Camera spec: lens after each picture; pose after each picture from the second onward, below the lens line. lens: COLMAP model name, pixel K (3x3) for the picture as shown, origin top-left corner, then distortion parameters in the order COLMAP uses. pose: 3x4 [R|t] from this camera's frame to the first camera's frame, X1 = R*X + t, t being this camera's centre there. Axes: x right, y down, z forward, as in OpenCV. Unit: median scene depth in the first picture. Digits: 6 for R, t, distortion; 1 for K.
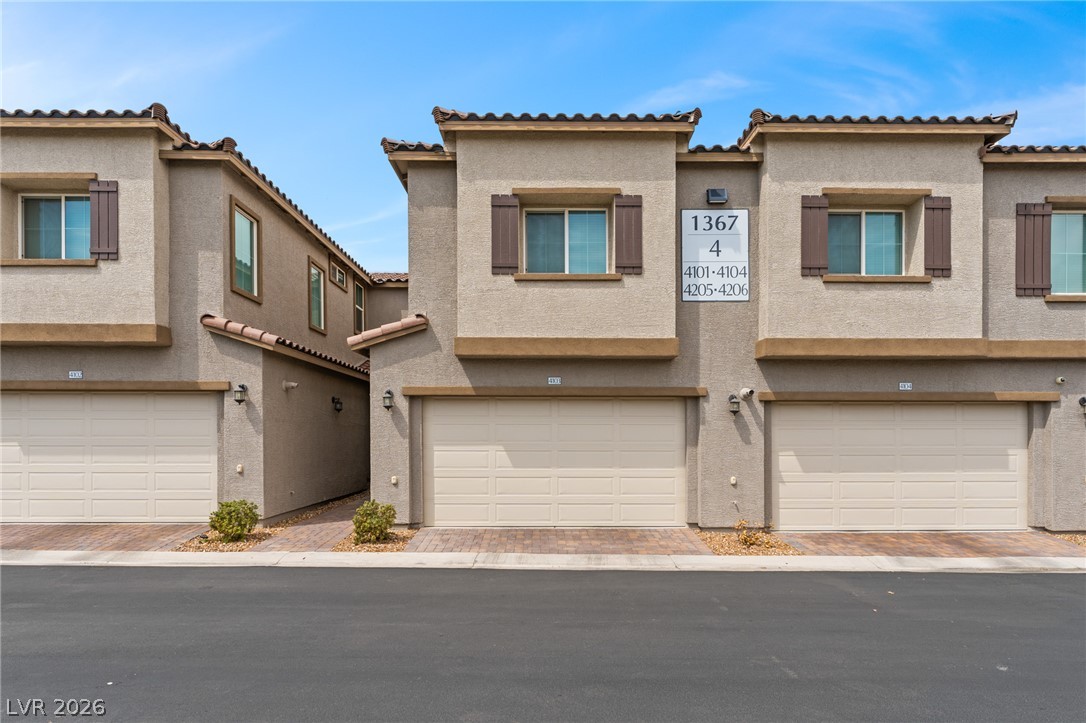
lens RADIAL K [[463.6, 0, 548.9], [0, 463.6, 413.2], [0, 0, 1]] dist [0.002611, -0.001859]
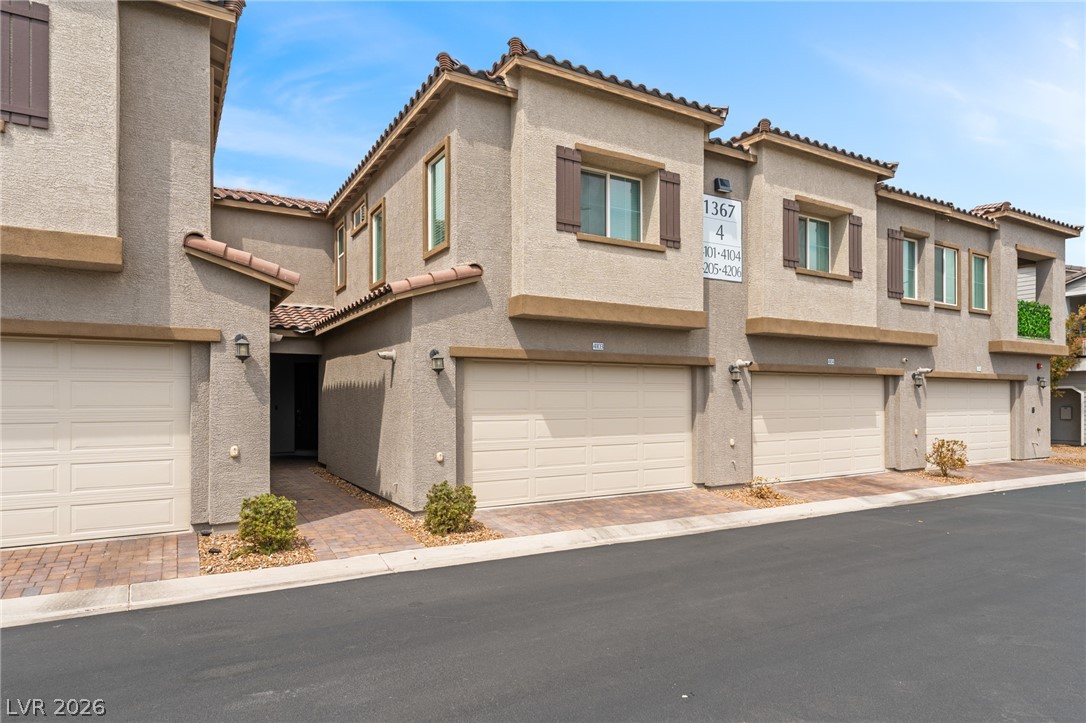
lens RADIAL K [[570.0, 0, 542.0], [0, 570.0, 368.6], [0, 0, 1]] dist [0.002569, 0.001071]
pose [[0.887291, 0.021914, 0.460689, -0.649806], [-0.017010, 0.999746, -0.014793, -0.004070], [-0.460896, 0.005289, 0.887438, -0.003520]]
